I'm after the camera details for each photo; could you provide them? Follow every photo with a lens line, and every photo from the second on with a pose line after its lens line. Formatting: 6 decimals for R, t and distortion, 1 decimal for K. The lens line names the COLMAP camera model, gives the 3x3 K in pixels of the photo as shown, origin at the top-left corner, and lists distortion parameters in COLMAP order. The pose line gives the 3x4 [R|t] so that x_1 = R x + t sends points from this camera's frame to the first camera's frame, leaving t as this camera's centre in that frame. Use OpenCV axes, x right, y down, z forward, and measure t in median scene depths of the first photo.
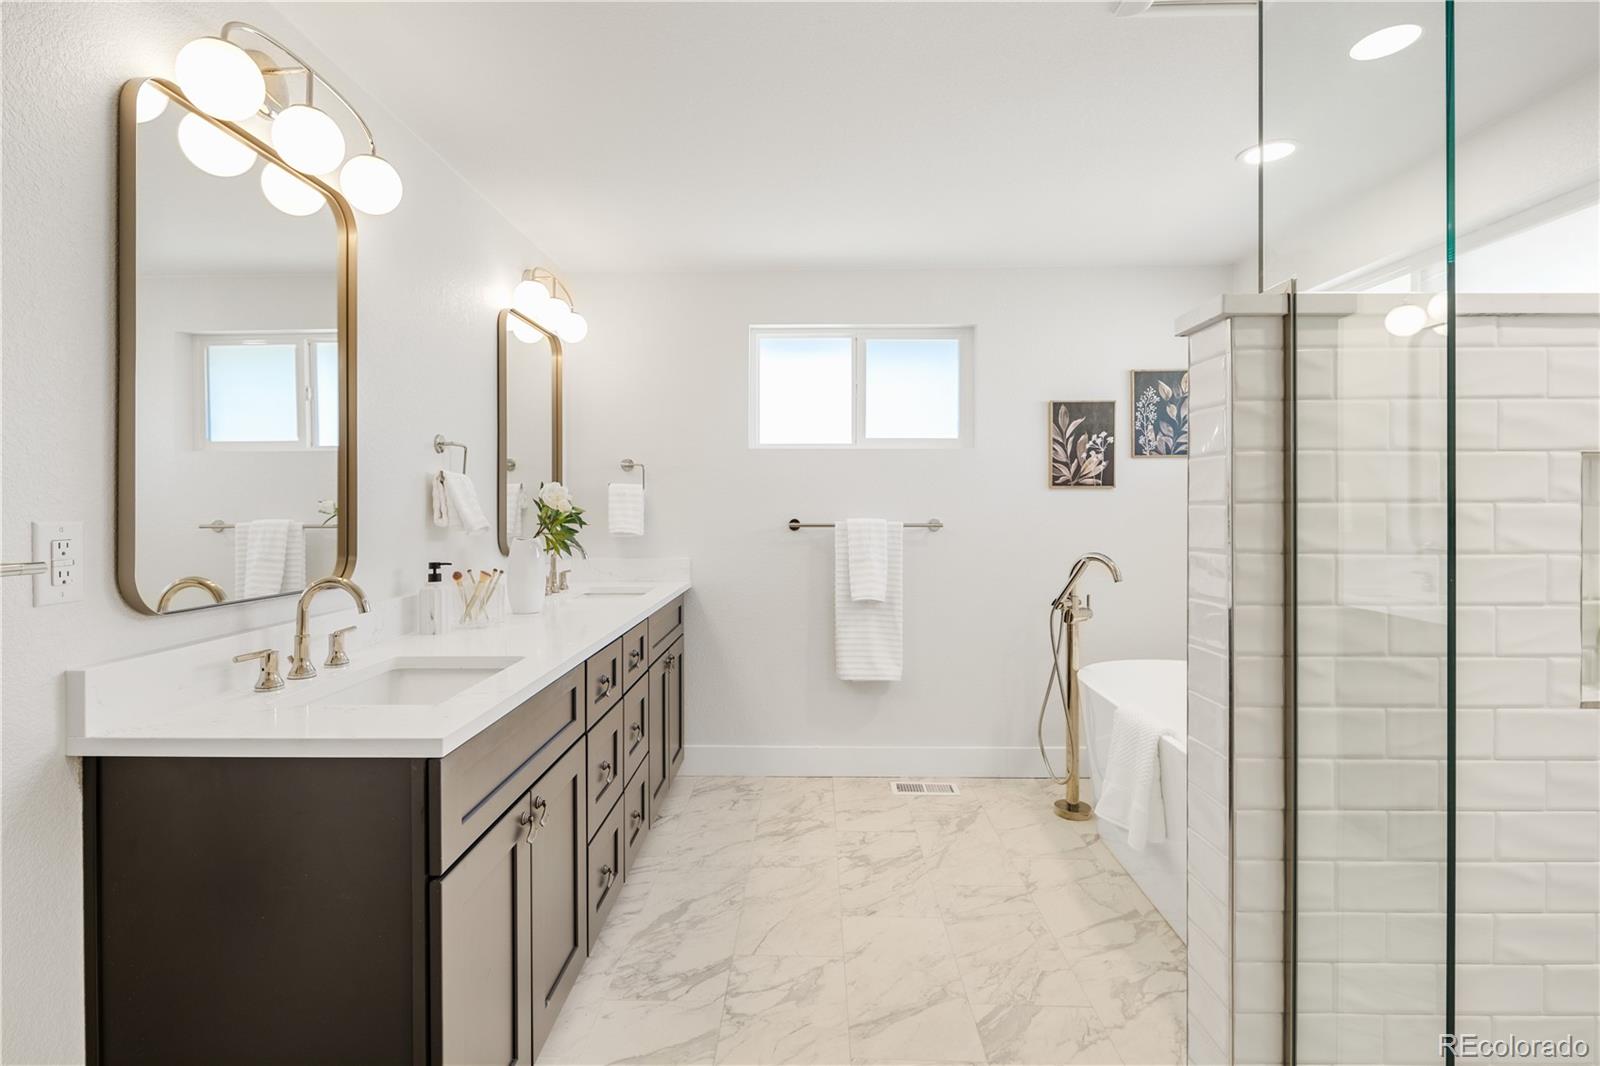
lens RADIAL K [[757.5, 0, 804.4], [0, 757.5, 501.3], [0, 0, 1]] dist [-0.000442, -0.001167]
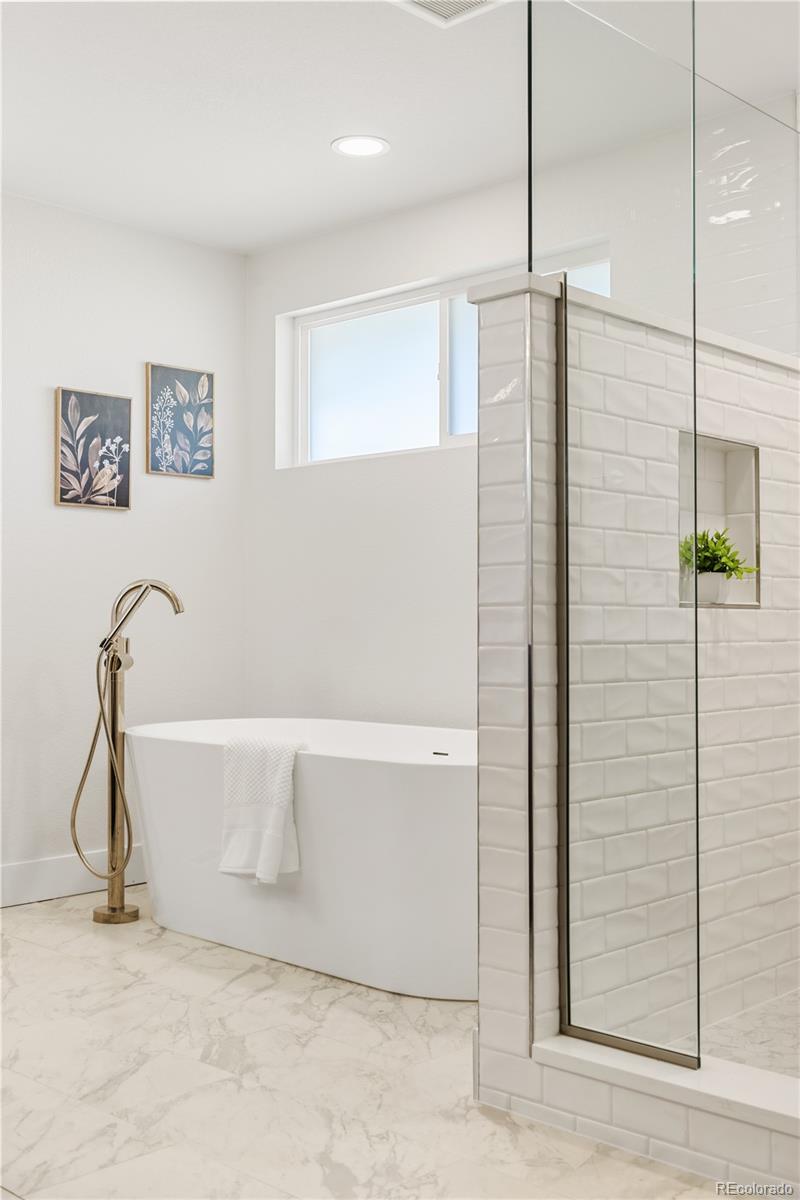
lens RADIAL K [[1310.0, 0, 360.6], [0, 1310.0, 603.1], [0, 0, 1]] dist [0.000175, 0.005424]
pose [[0.690892, 0.017394, 0.722748, -0.400168], [-0.002940, 0.999770, -0.021251, 0.106880], [-0.722952, 0.012557, 0.690785, -0.095705]]
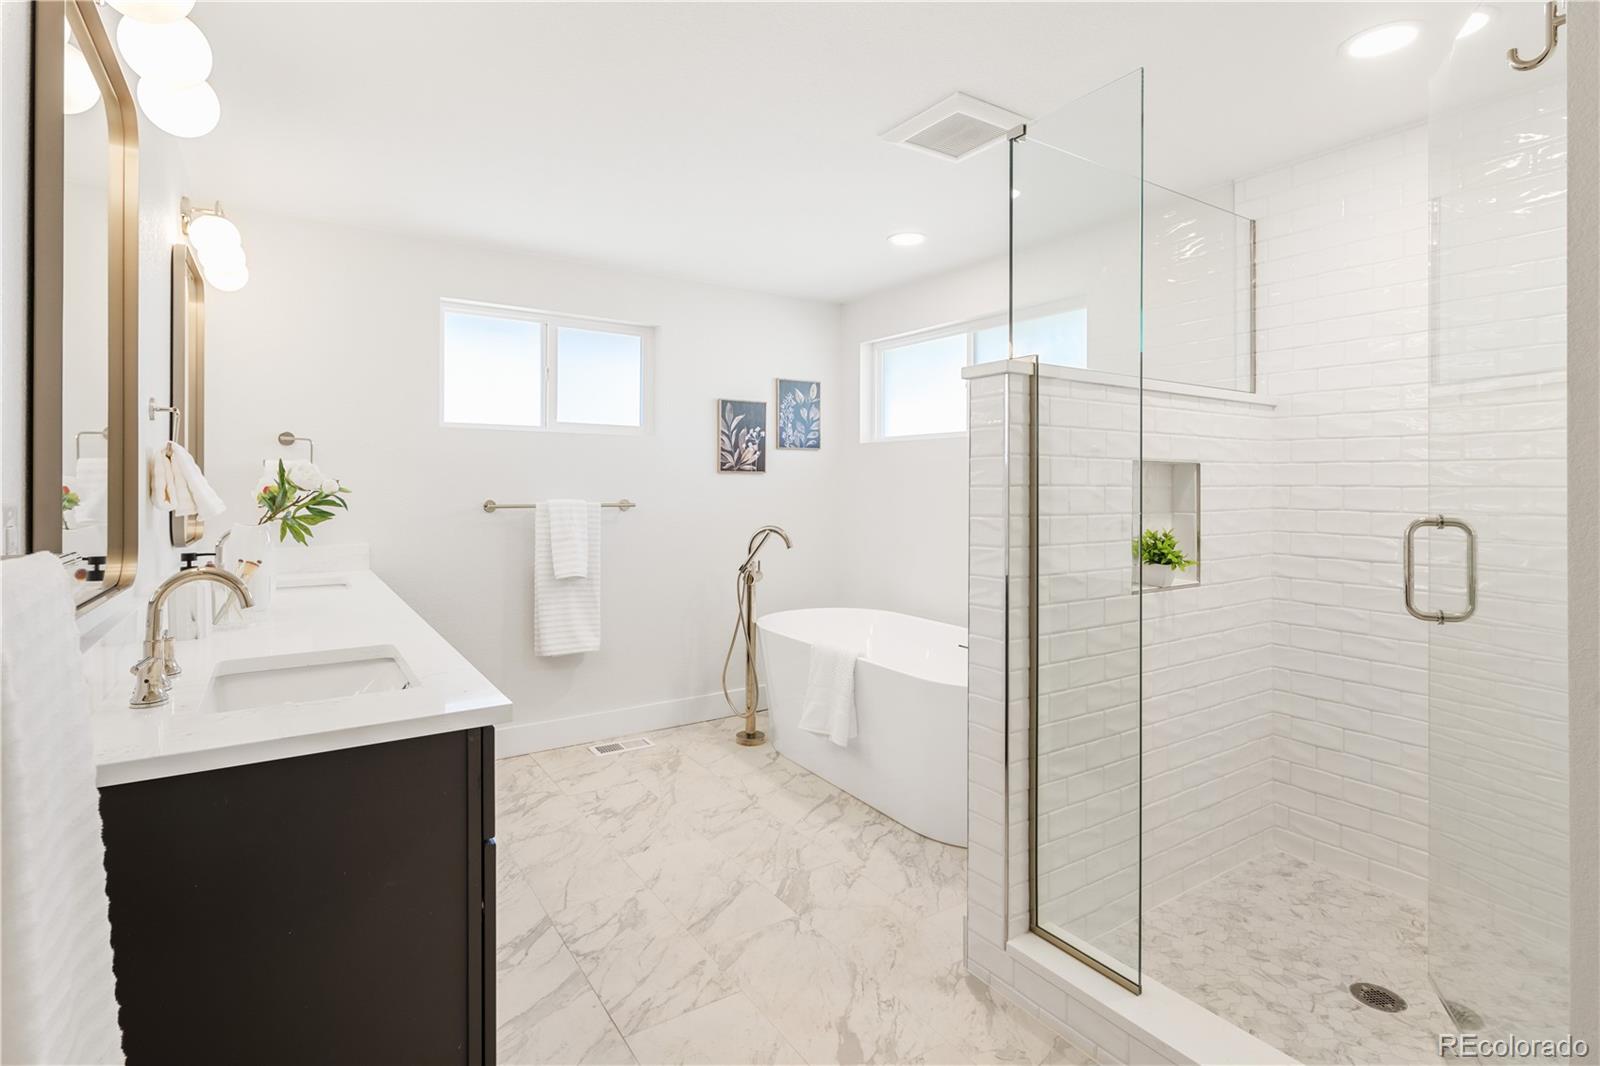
lens RADIAL K [[759.8, 0, 774.9], [0, 759.8, 483.4], [0, 0, 1]] dist [0.001103, -0.000480]
pose [[0.833058, 0.006411, 0.553149, -0.261419], [-0.006531, 0.999977, -0.001754, 0.000874], [-0.553148, -0.002151, 0.833080, -0.032338]]
